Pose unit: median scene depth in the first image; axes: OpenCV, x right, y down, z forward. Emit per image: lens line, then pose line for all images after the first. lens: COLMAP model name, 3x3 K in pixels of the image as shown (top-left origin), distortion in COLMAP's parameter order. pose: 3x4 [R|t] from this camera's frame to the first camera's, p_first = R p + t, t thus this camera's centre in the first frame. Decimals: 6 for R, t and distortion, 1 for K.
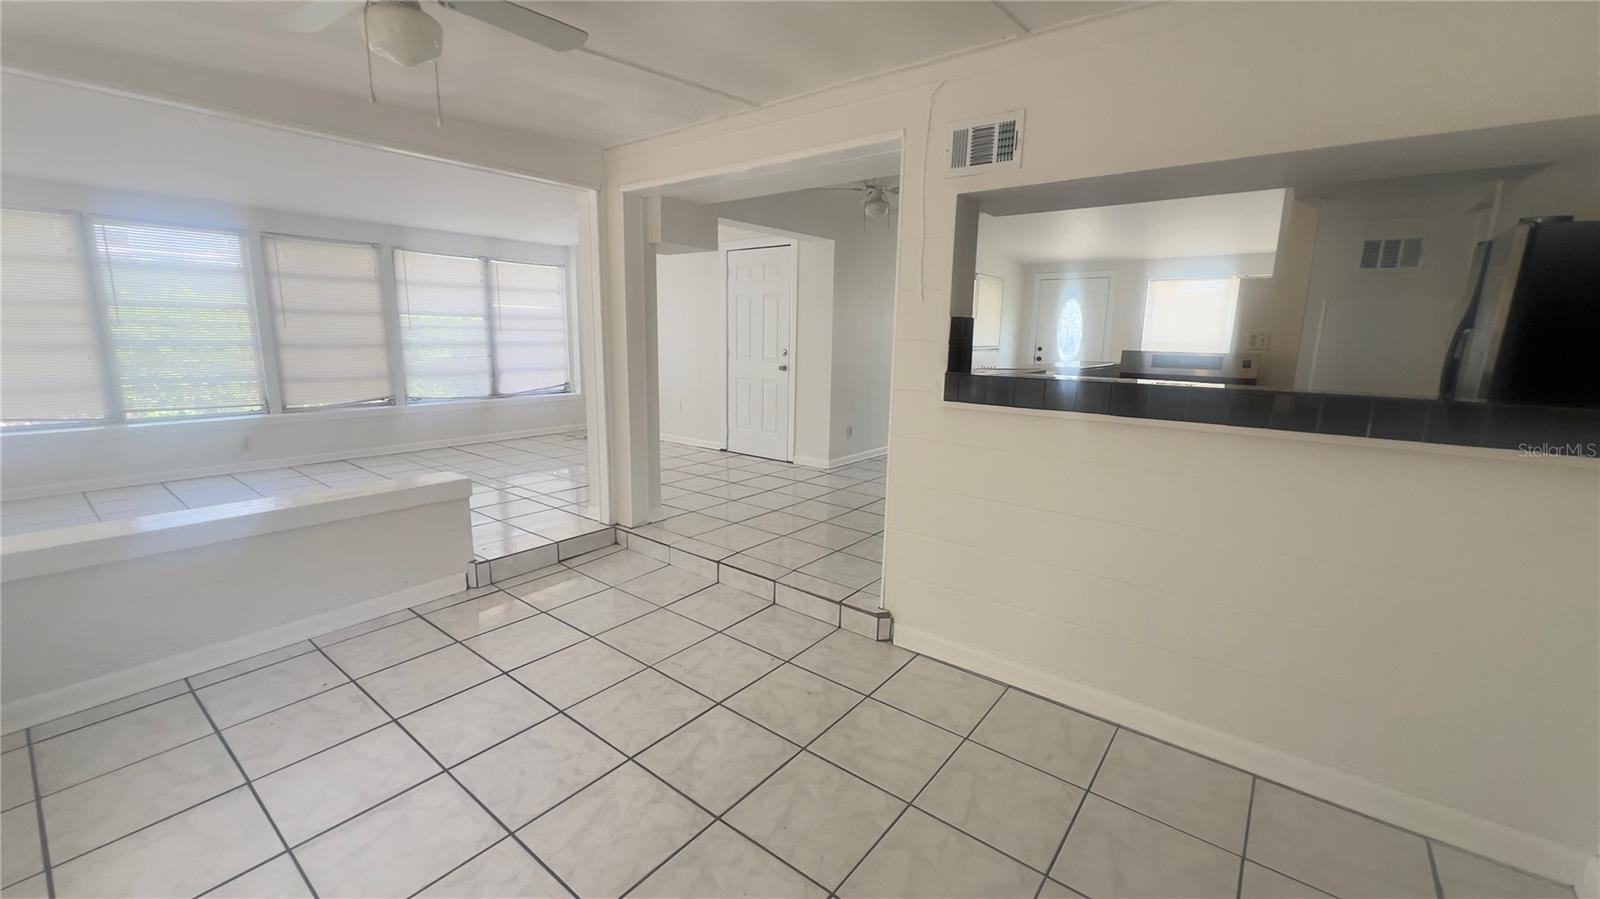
lens RADIAL K [[638.0, 0, 800.5], [0, 638.0, 448.9], [0, 0, 1]] dist [-0.009817, -0.000145]
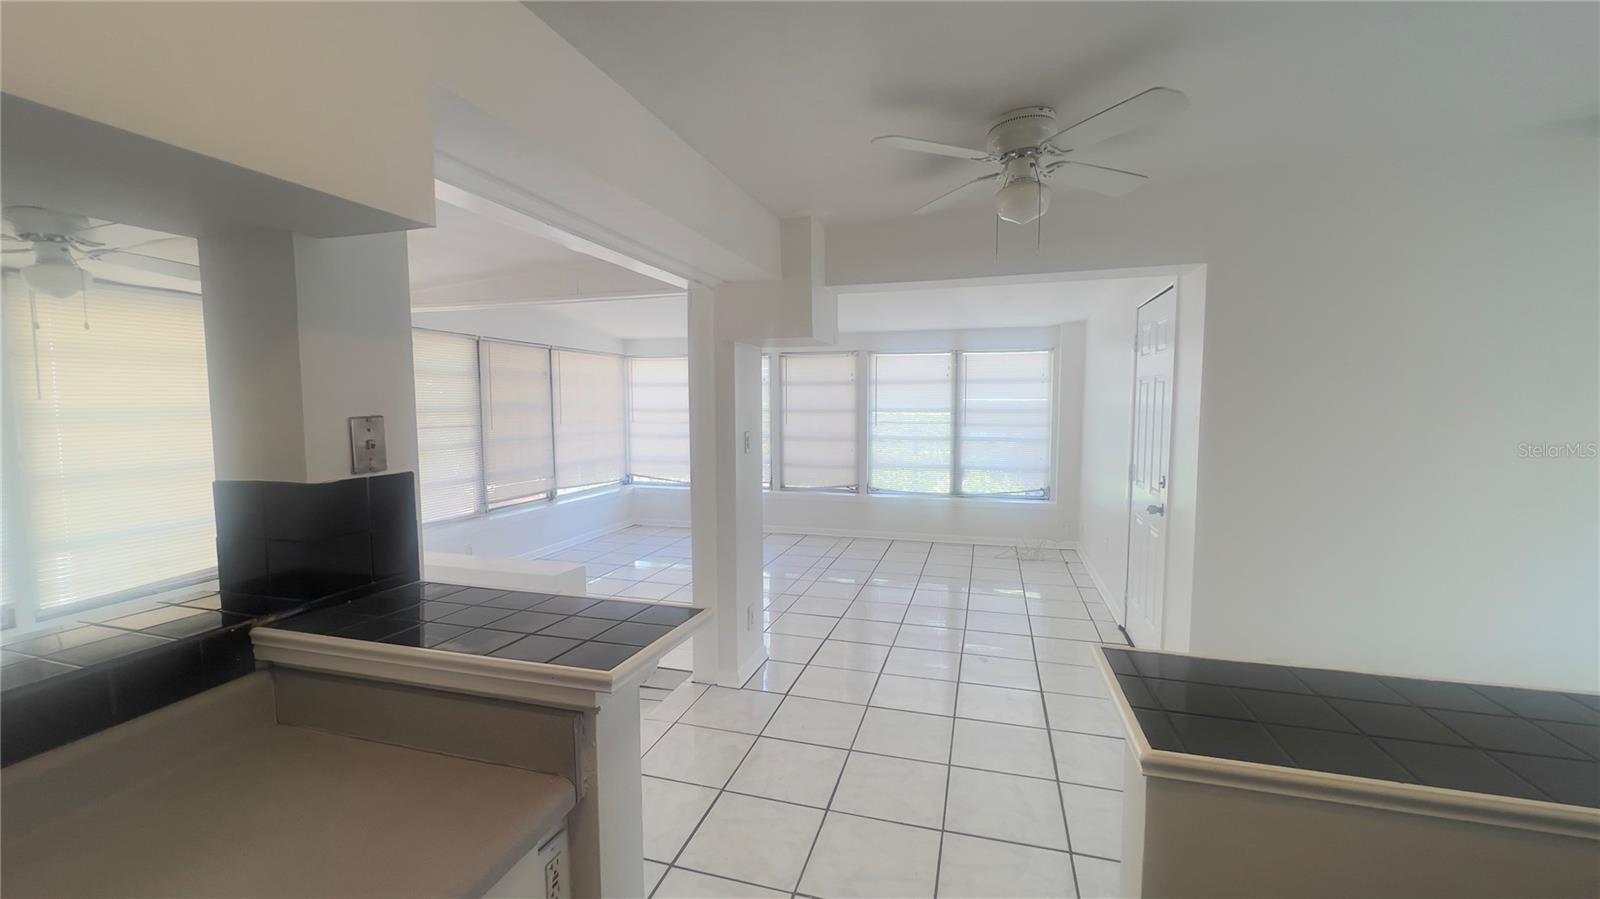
lens RADIAL K [[638.0, 0, 795.3], [0, 638.0, 451.4], [0, 0, 1]] dist [-0.009817, -0.000145]
pose [[0.363876, 0.029713, -0.930973, 0.334615], [-0.167043, 0.985369, -0.033841, -0.082622], [0.916346, 0.167827, 0.363516, 0.480661]]
